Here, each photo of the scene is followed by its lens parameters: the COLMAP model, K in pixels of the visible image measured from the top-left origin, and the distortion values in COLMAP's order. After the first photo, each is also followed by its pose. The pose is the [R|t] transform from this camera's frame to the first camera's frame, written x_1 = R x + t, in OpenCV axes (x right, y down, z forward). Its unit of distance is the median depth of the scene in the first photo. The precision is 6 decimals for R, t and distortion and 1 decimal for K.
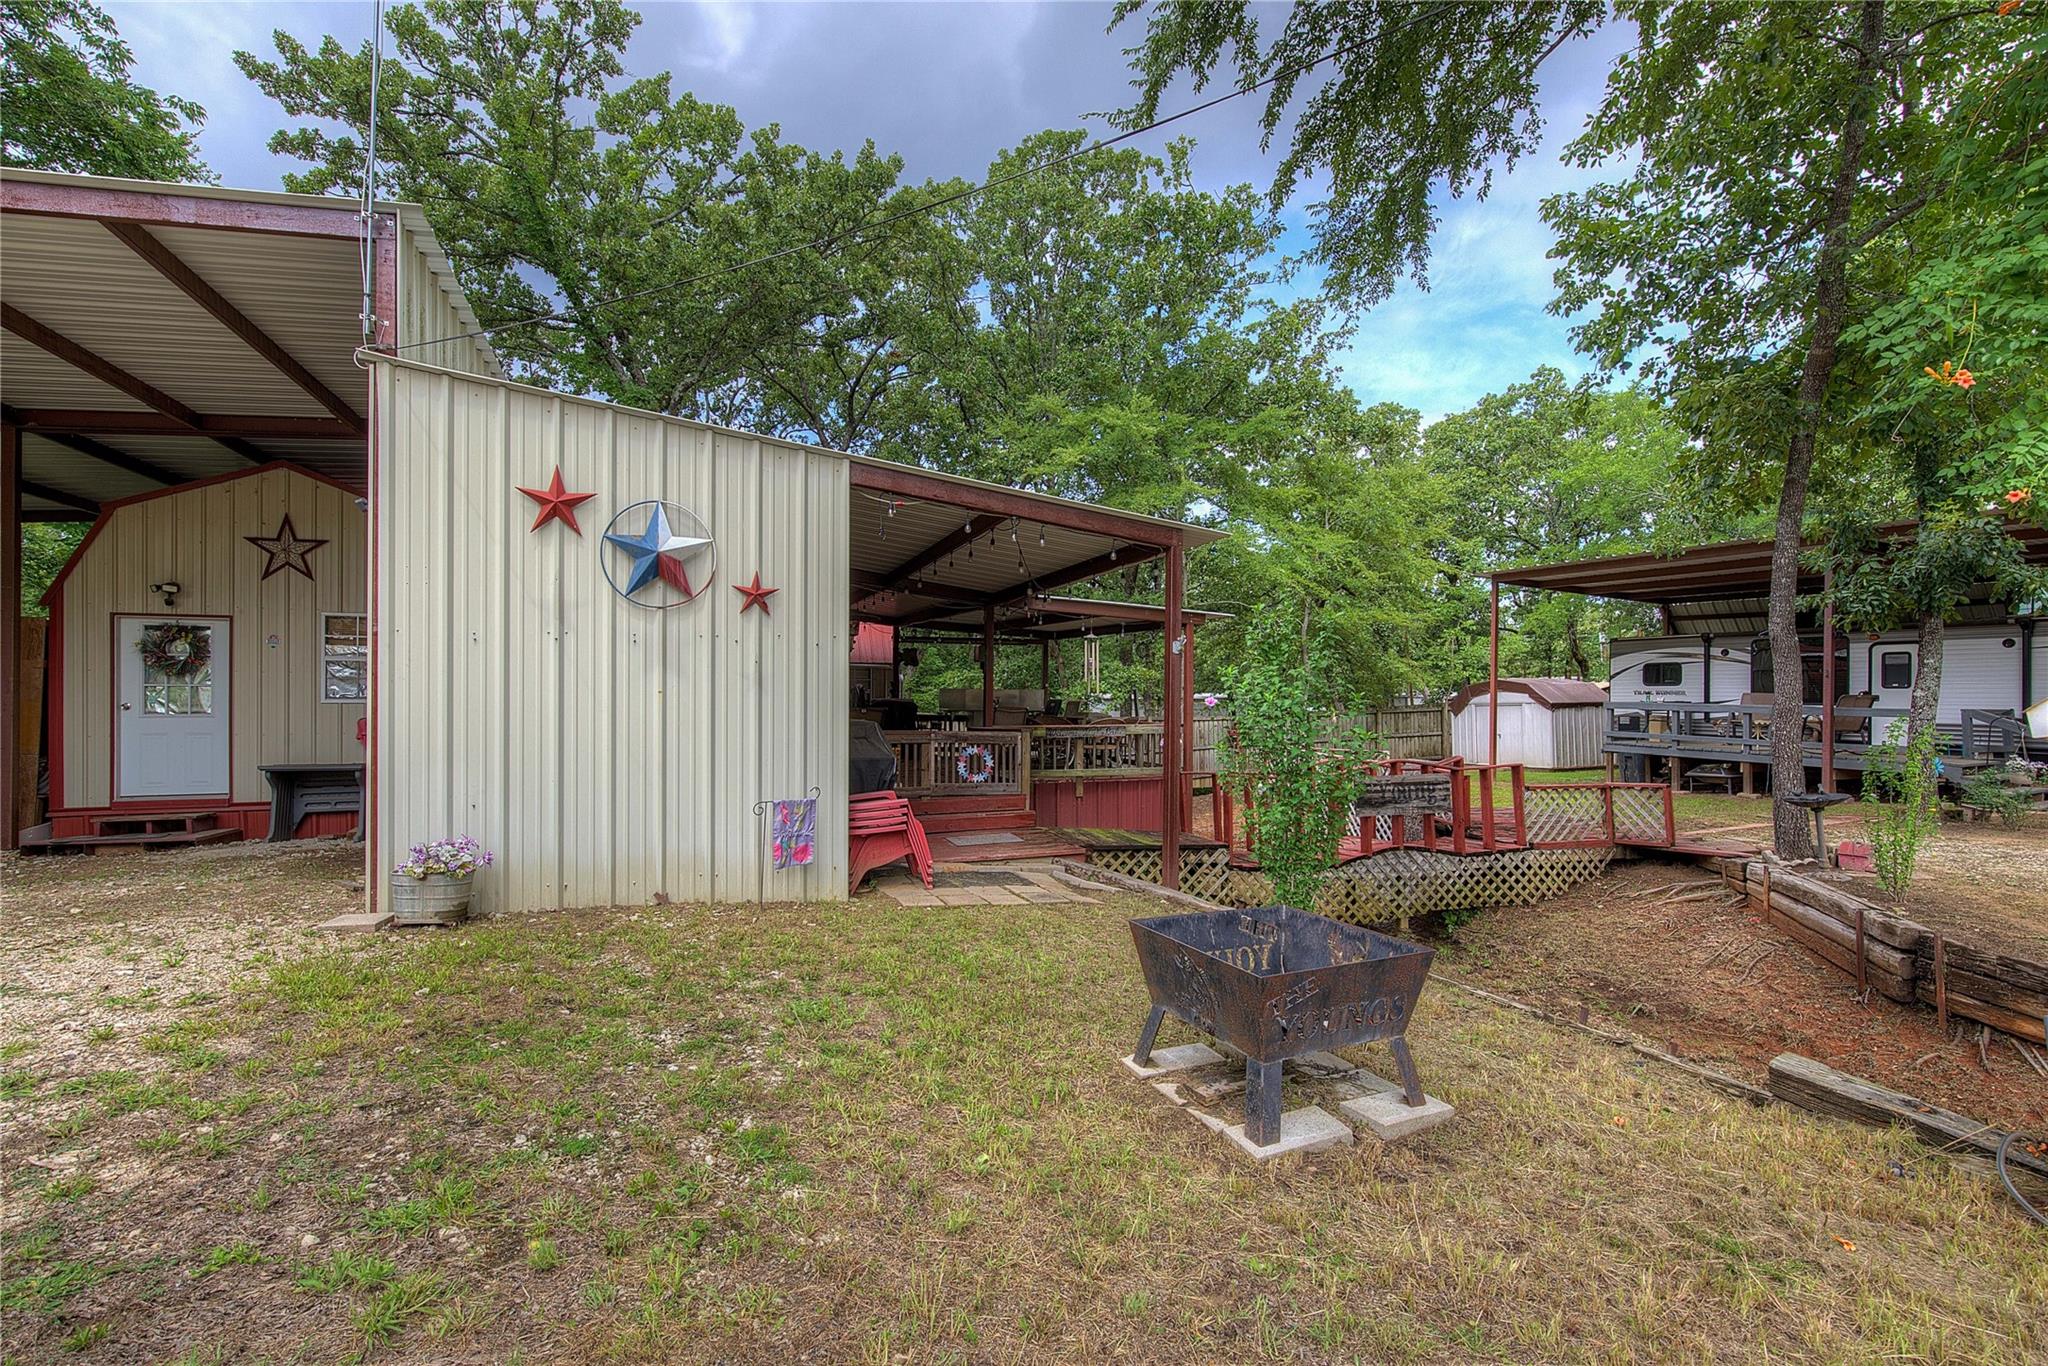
lens RADIAL K [[930.6, 0, 1029.2], [0, 930.6, 692.2], [0, 0, 1]] dist [0.000665, -0.000157]
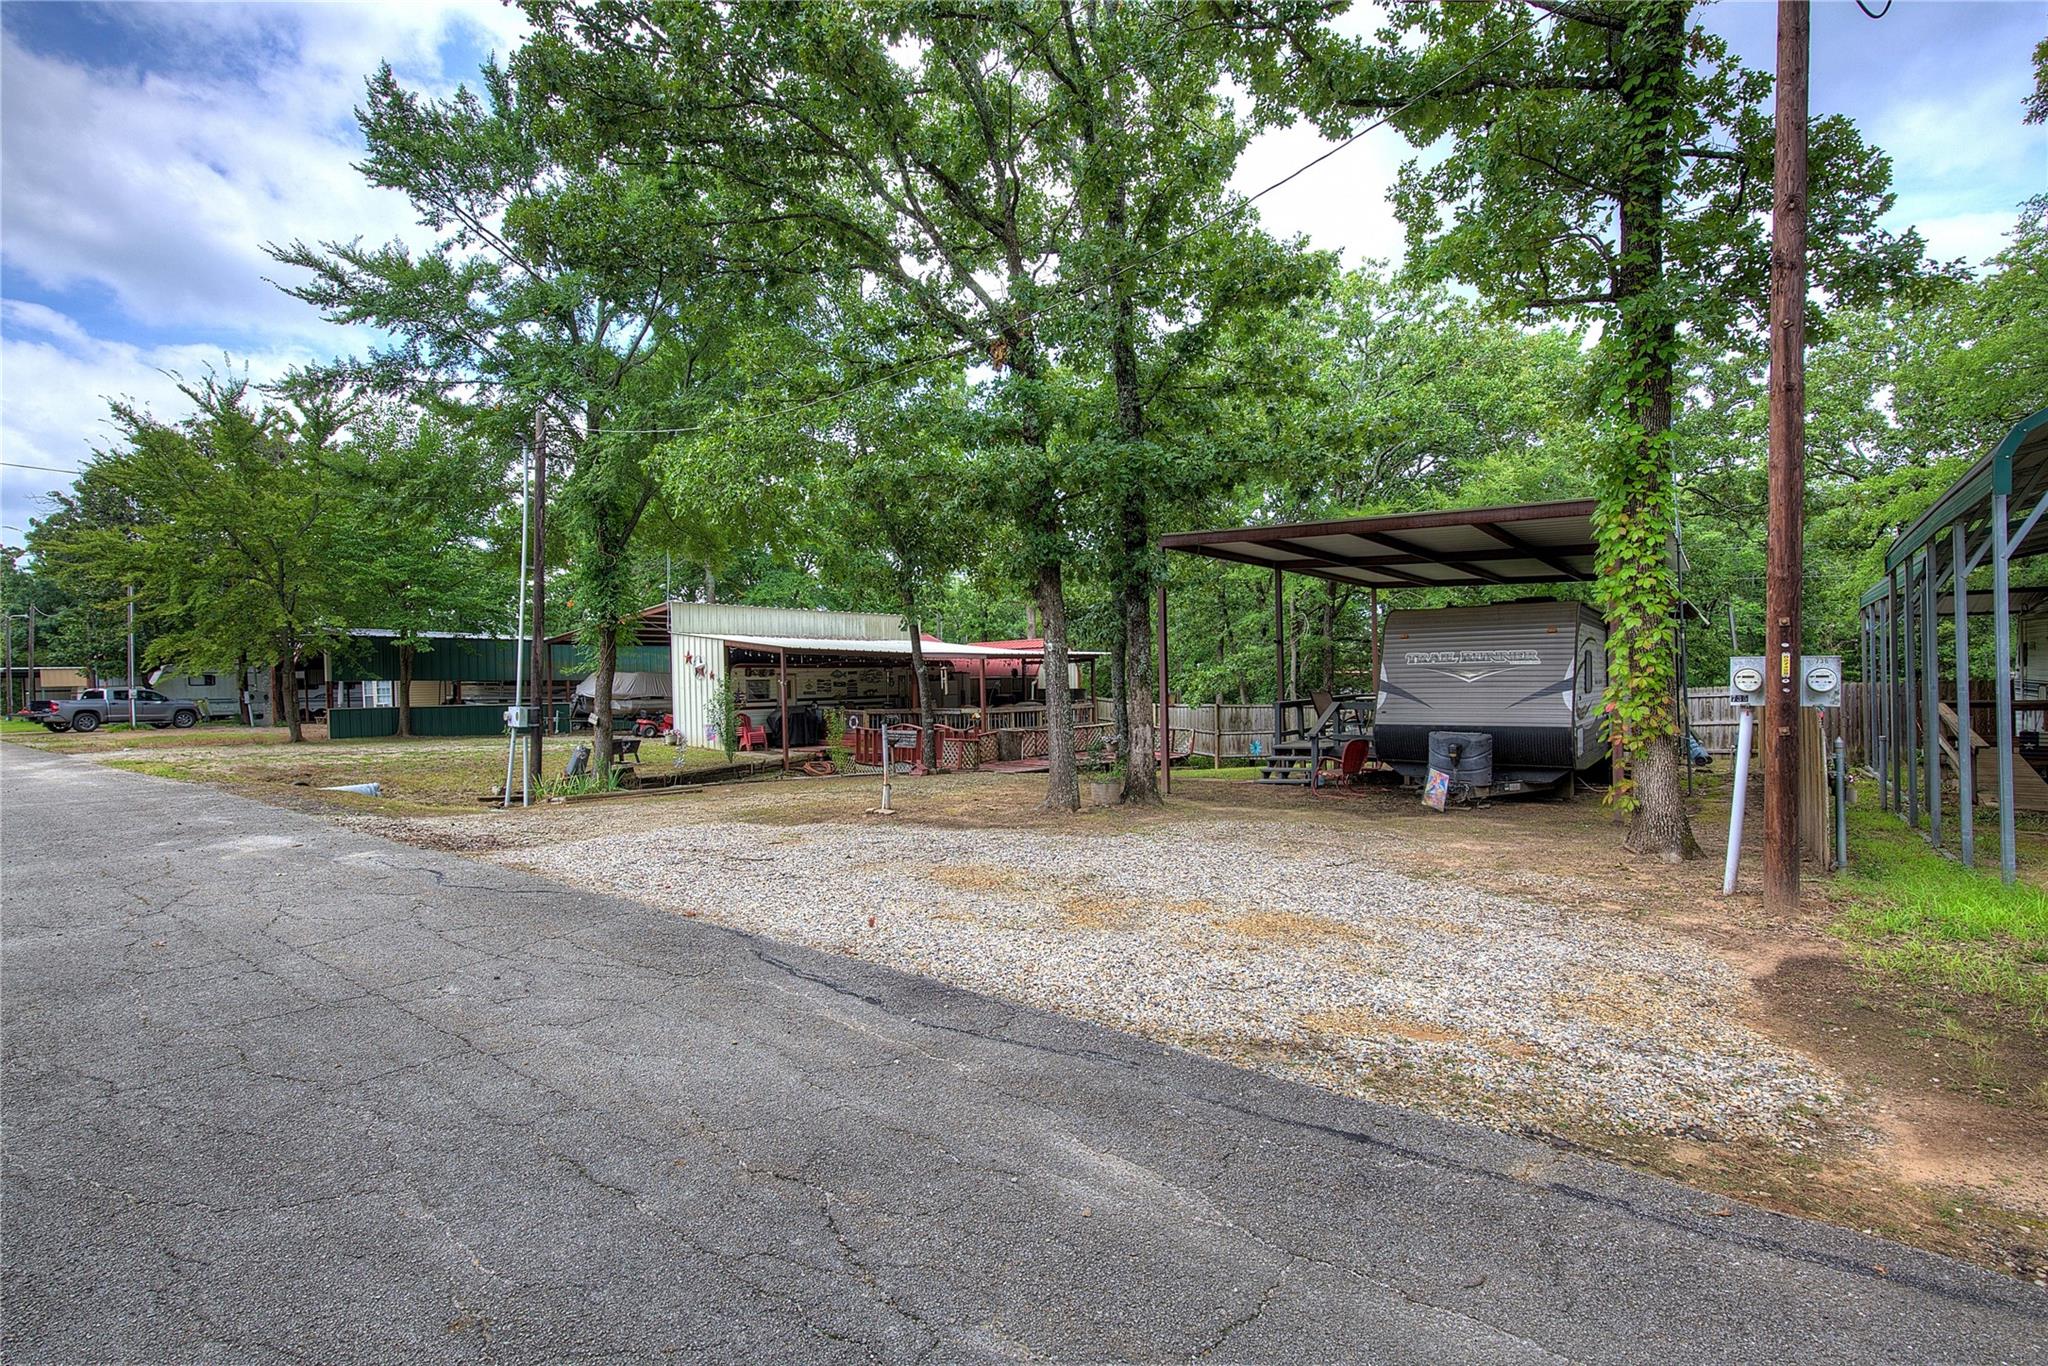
lens RADIAL K [[930.6, 0, 1022.5], [0, 930.6, 678.5], [0, 0, 1]] dist [0.000665, -0.000157]
pose [[0.482714, -0.018290, -0.875587, 1.784672], [0.019354, 0.999761, -0.010214, -0.008901], [0.875564, -0.012015, 0.482952, 0.091059]]
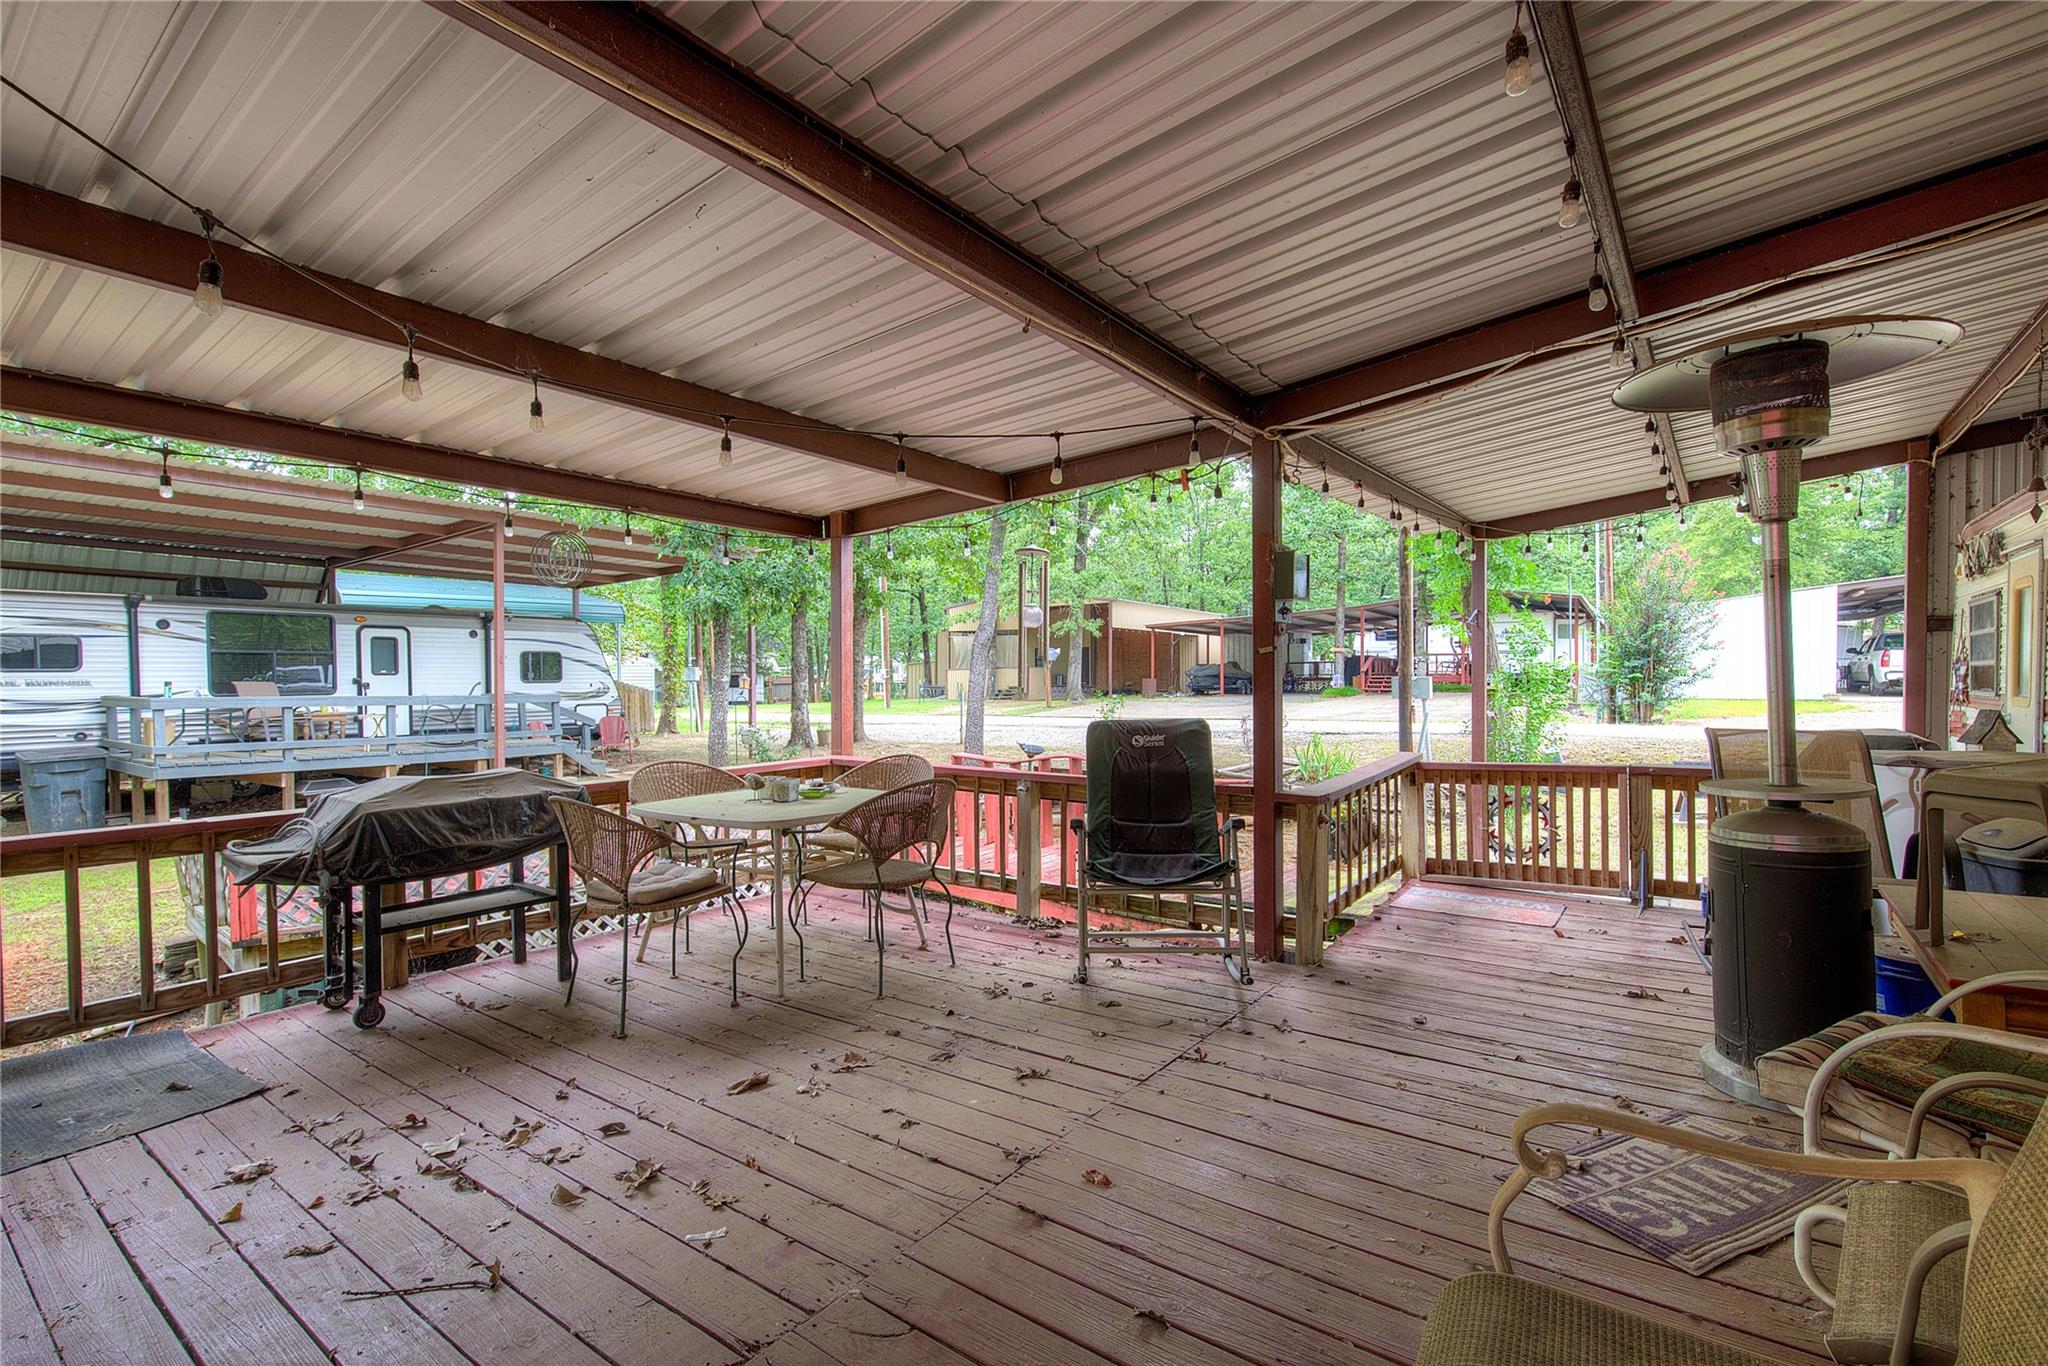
lens RADIAL K [[930.6, 0, 1026.9], [0, 930.6, 688.0], [0, 0, 1]] dist [0.000665, -0.000157]
pose [[-0.539194, -0.013283, 0.842077, -0.241319], [0.004286, 0.999819, 0.018516, -0.006182], [-0.842170, 0.013593, -0.539040, 1.058029]]
